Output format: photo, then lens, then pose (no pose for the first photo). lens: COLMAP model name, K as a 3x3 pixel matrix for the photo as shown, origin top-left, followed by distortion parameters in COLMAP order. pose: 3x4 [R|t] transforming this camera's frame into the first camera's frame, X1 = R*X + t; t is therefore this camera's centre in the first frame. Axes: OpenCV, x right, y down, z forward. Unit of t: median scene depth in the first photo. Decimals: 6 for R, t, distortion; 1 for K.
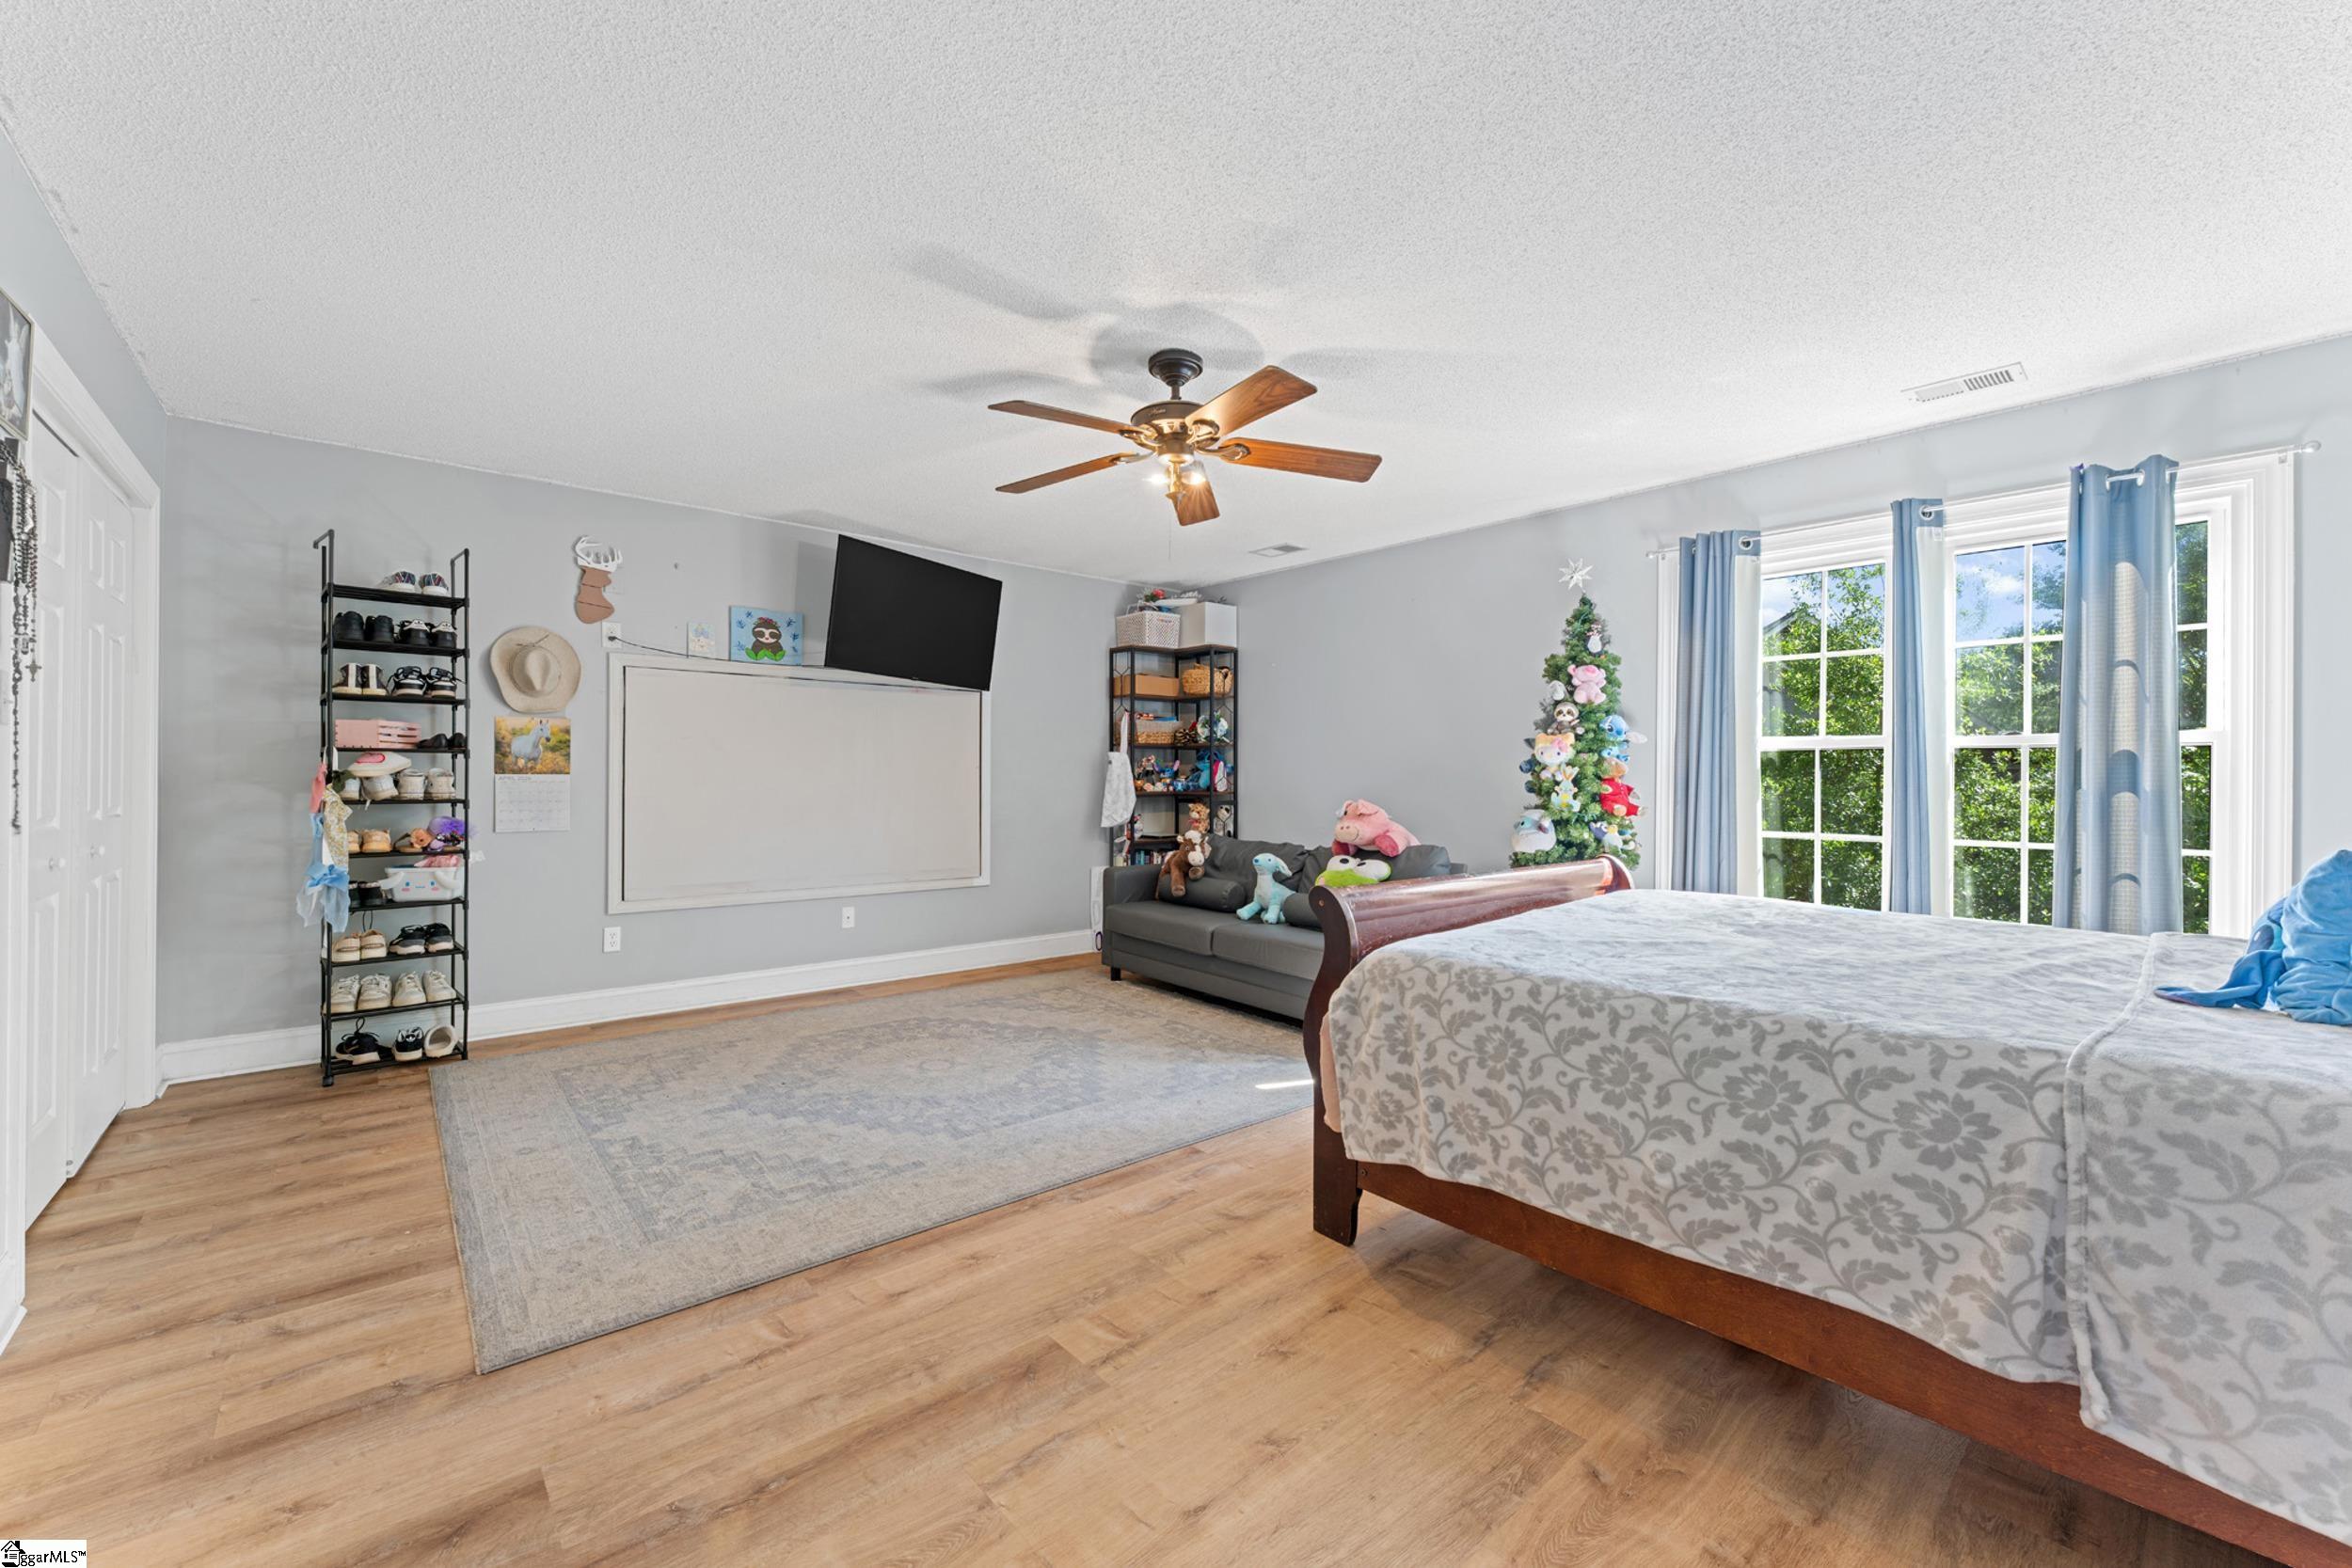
lens RADIAL K [[945.8, 0, 1169.7], [0, 945.8, 776.0], [0, 0, 1]] dist [-0.000935, 0.000081]
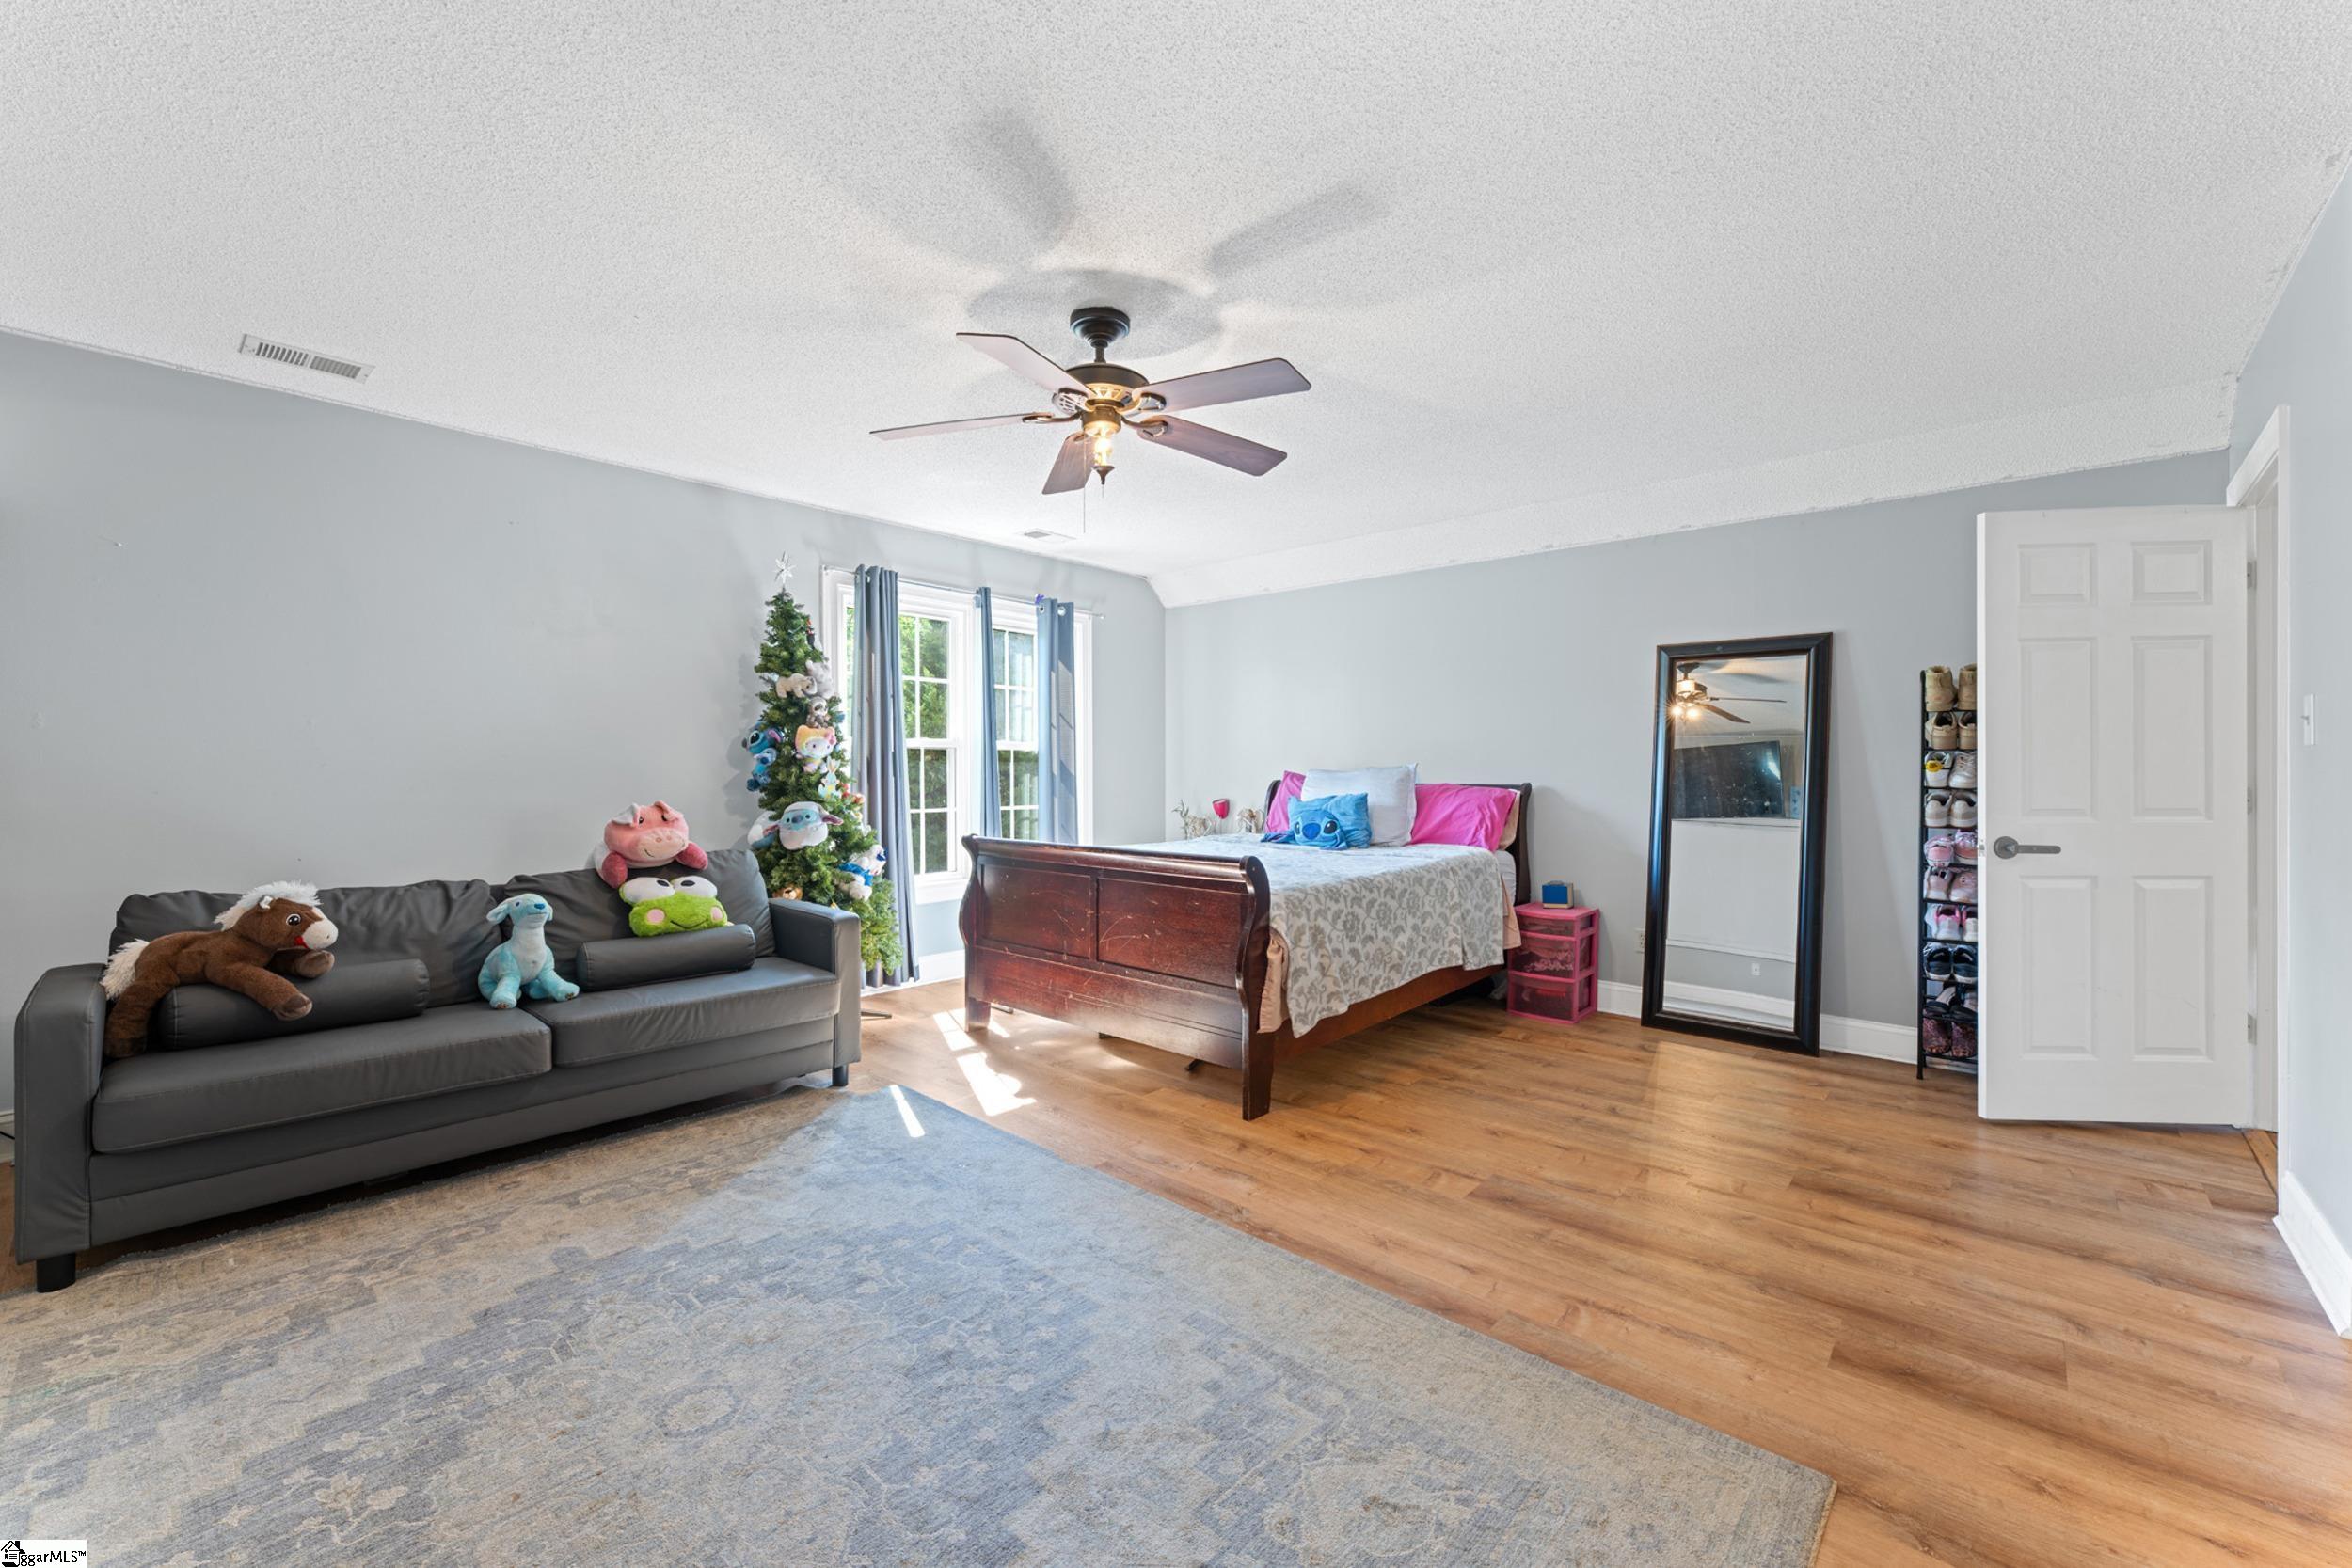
lens RADIAL K [[945.8, 0, 1169.7], [0, 945.8, 776.0], [0, 0, 1]] dist [-0.000935, 0.000081]
pose [[-0.131683, -0.015596, 0.991169, -0.969819], [-0.002173, 0.999878, 0.015445, -0.012873], [-0.991290, -0.000120, -0.131701, 1.113523]]
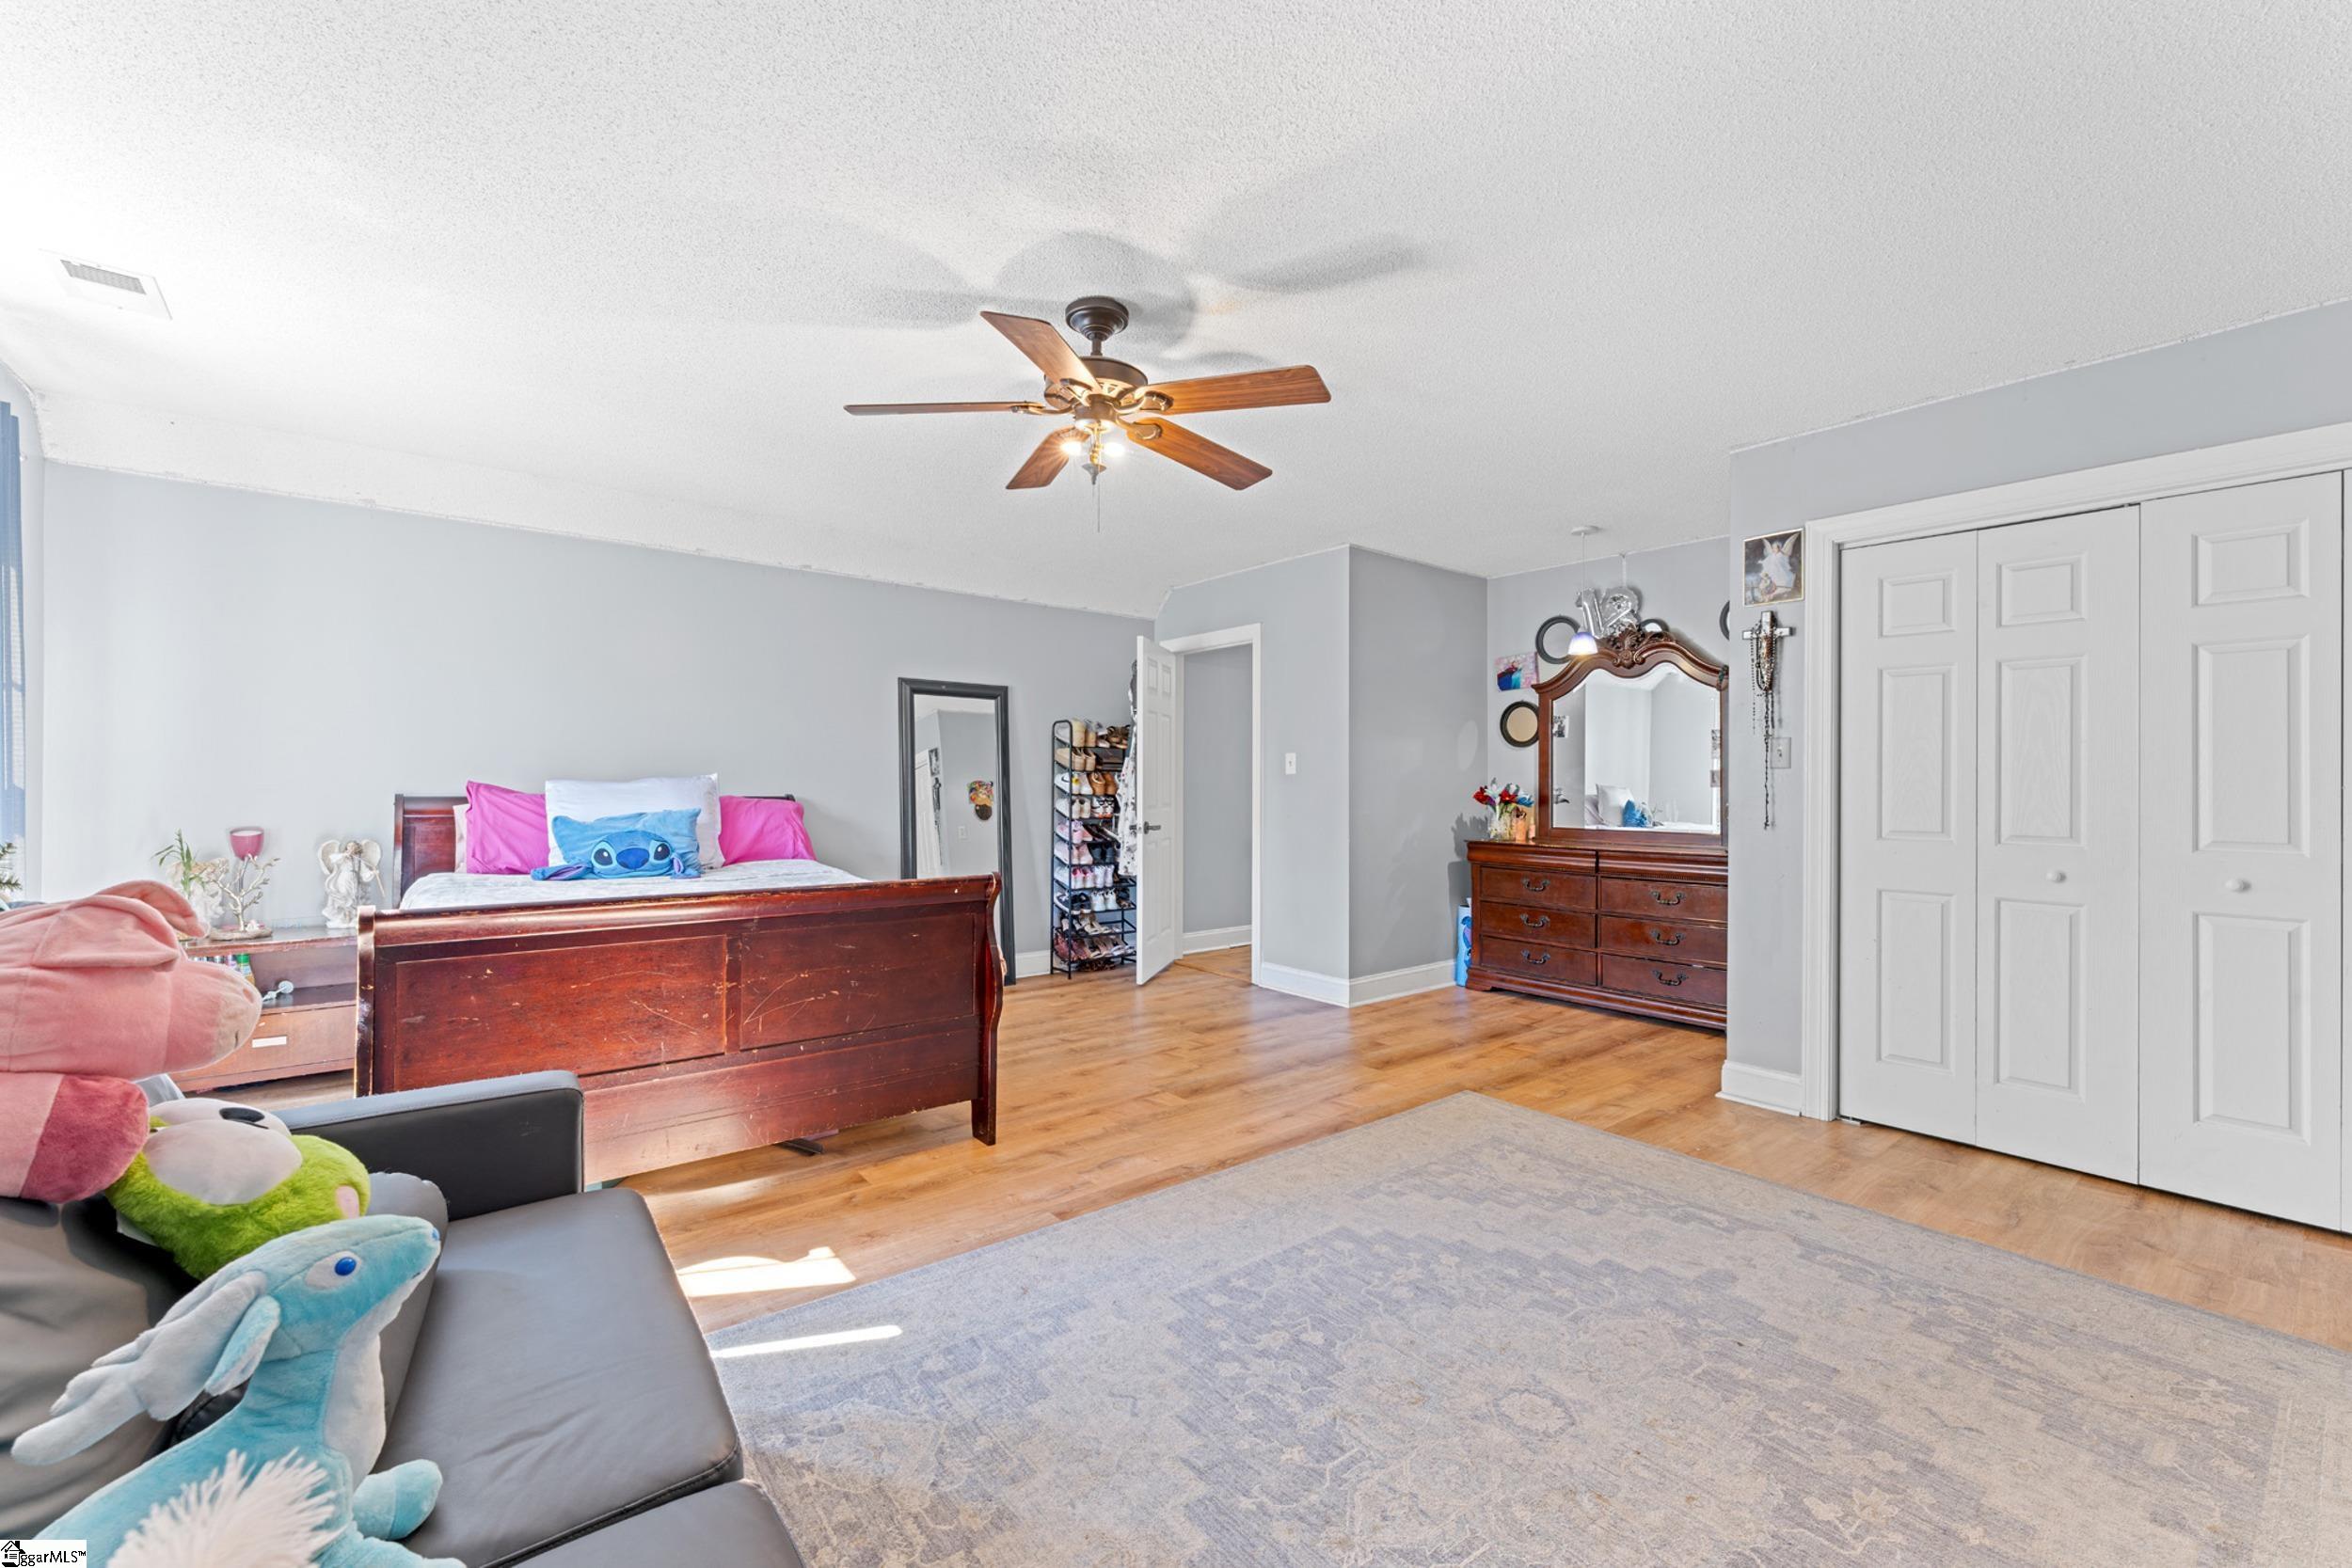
lens RADIAL K [[949.7, 0, 1176.1], [0, 949.7, 775.7], [0, 0, 1]] dist [-0.000199, 0.000054]
pose [[-0.999493, -0.014592, 0.028293, -0.103248], [-0.014819, 0.999860, -0.007805, -0.006497], [-0.028176, -0.008221, -0.999569, 1.975498]]
